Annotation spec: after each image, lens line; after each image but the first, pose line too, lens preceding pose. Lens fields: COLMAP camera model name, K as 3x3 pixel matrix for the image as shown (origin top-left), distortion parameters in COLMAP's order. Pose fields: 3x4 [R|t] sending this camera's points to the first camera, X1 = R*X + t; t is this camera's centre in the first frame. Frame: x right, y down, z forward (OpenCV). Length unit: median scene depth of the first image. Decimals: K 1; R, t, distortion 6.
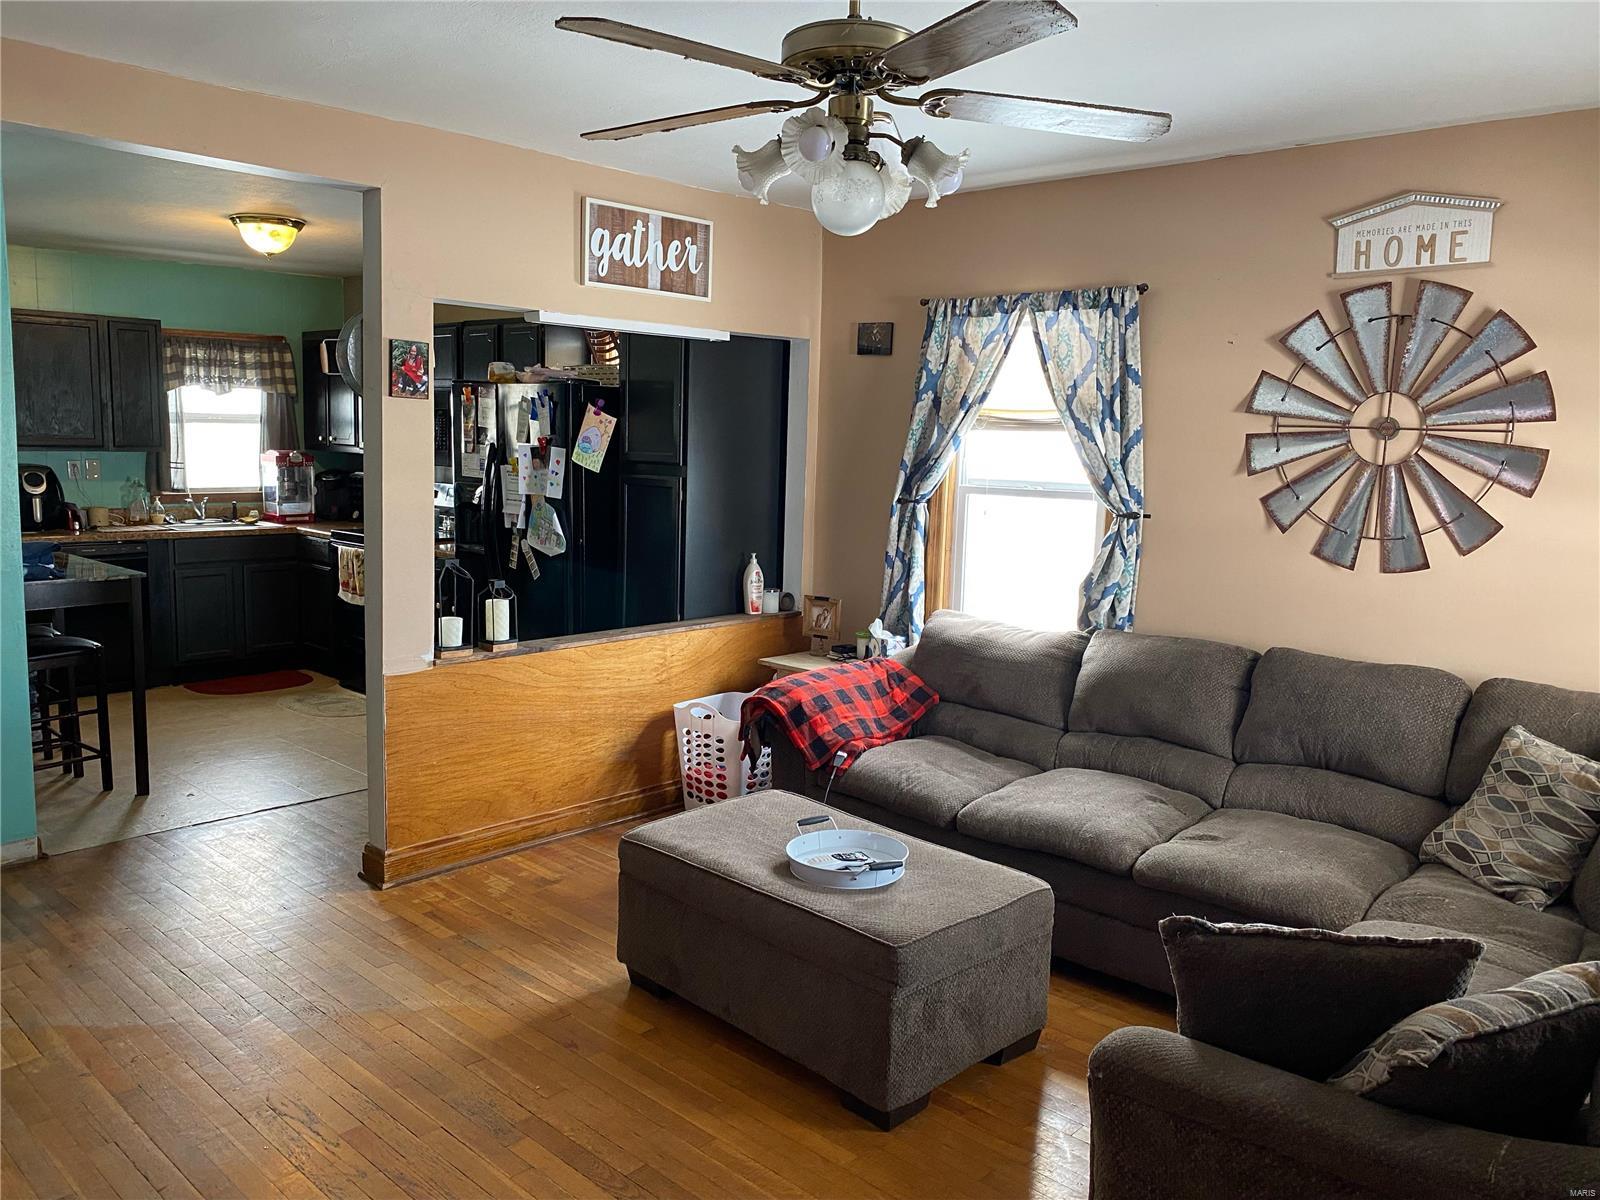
lens RADIAL K [[1224.3, 0, 808.1], [0, 1224.3, 583.8], [0, 0, 1]] dist [0.013164, -0.017846]
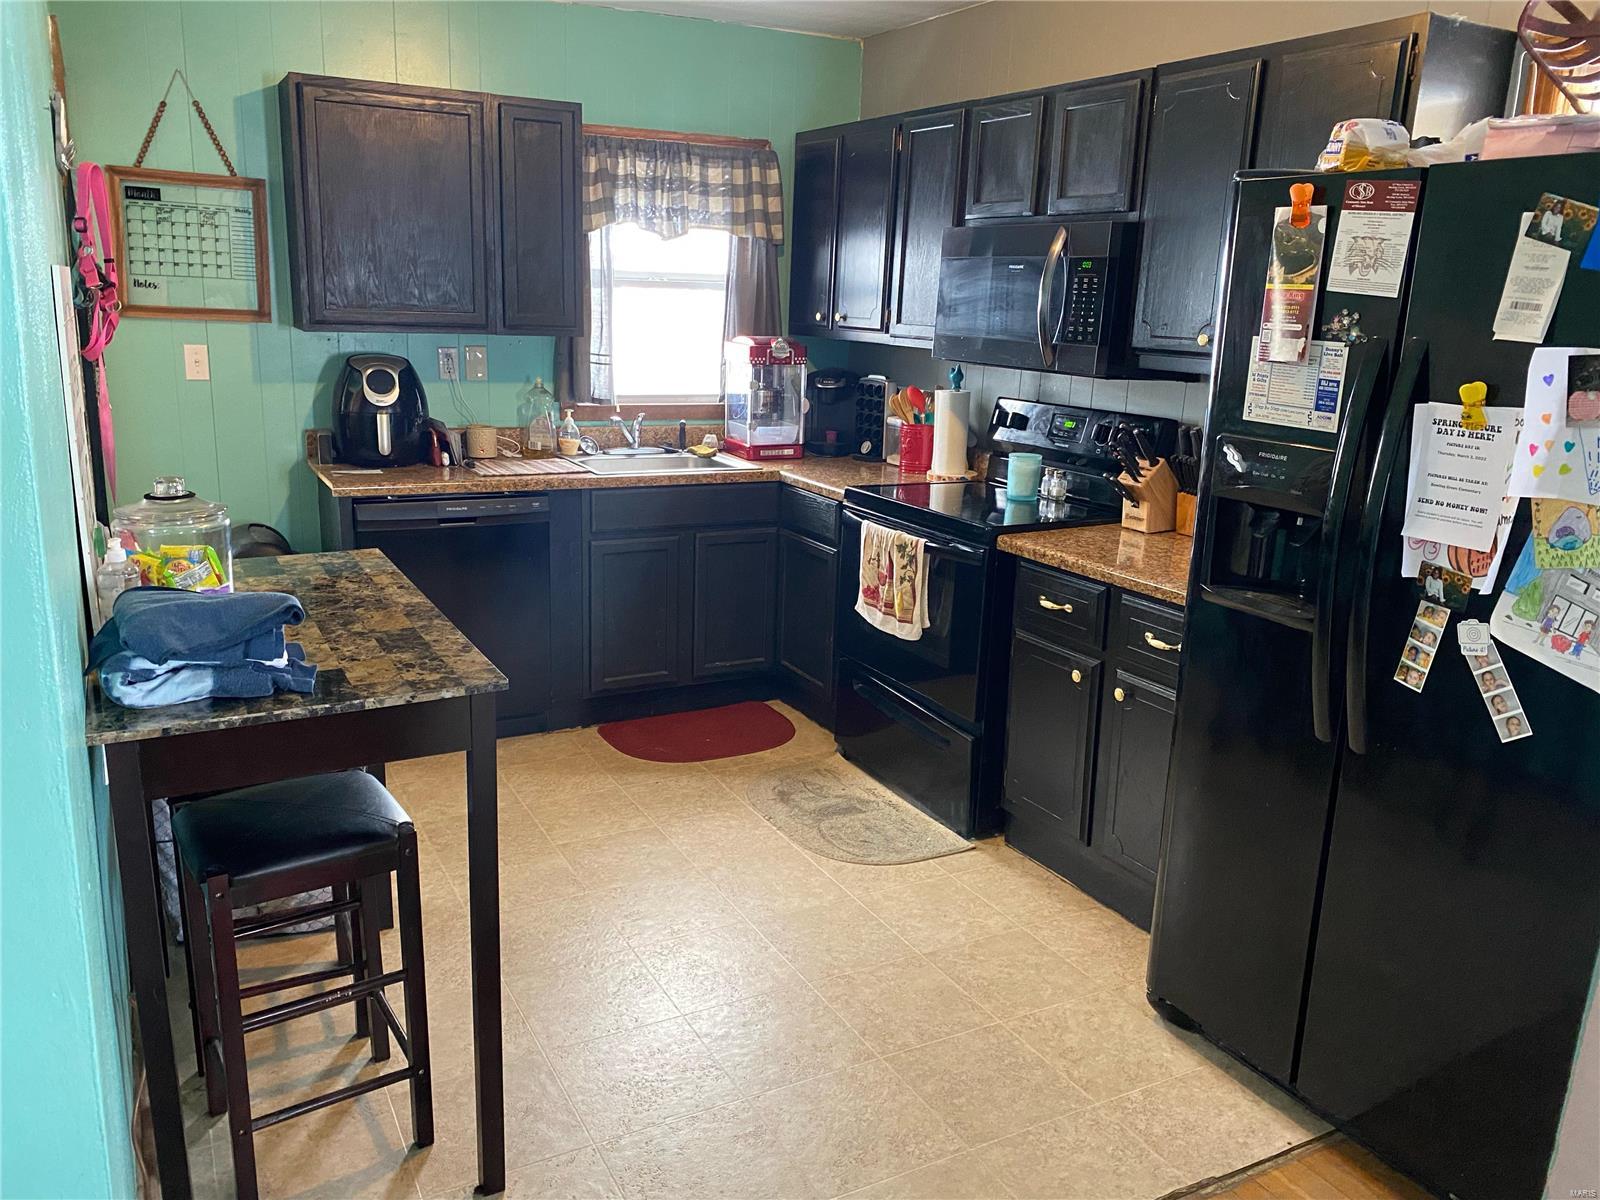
lens RADIAL K [[1224.3, 0, 802.6], [0, 1224.3, 607.7], [0, 0, 1]] dist [0.013164, -0.017846]
pose [[0.949522, 0.085462, -0.301833, -0.225170], [-0.050448, 0.991252, 0.121962, -0.053277], [0.309616, -0.100578, 0.945527, 0.444786]]
